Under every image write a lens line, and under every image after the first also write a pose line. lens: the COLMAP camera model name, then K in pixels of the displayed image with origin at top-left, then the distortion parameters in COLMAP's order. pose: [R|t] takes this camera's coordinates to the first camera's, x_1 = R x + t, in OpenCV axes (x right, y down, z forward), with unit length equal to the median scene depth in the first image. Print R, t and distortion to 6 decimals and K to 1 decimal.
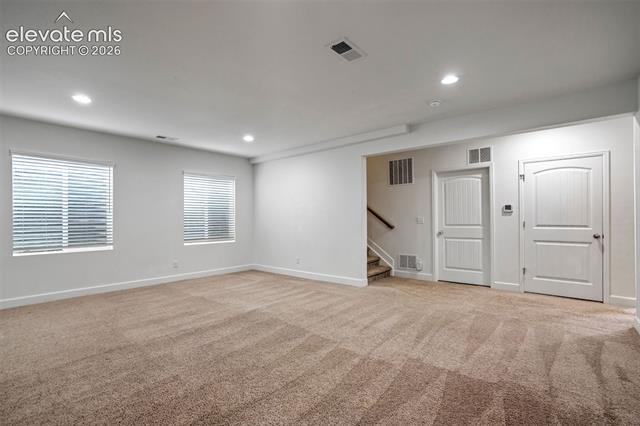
lens RADIAL K [[297.7, 0, 320.1], [0, 297.7, 214.4], [0, 0, 1]] dist [-0.041721, 0.021558]
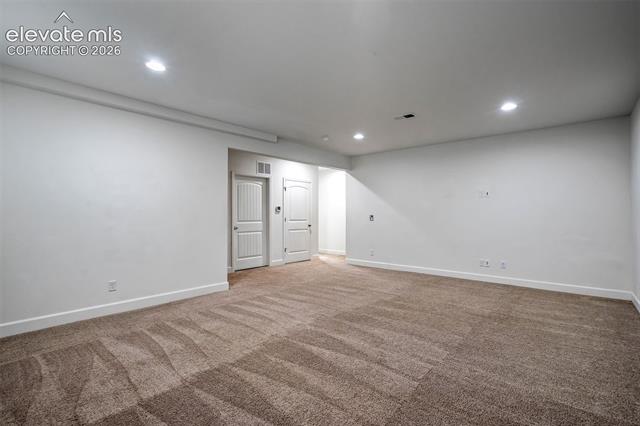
lens RADIAL K [[297.7, 0, 320.1], [0, 297.7, 214.4], [0, 0, 1]] dist [-0.041721, 0.021558]
pose [[0.024808, 0.006550, 0.999671, -0.813818], [-0.013621, 0.999888, -0.006213, 0.012847], [-0.999599, -0.013463, 0.024895, 0.738170]]
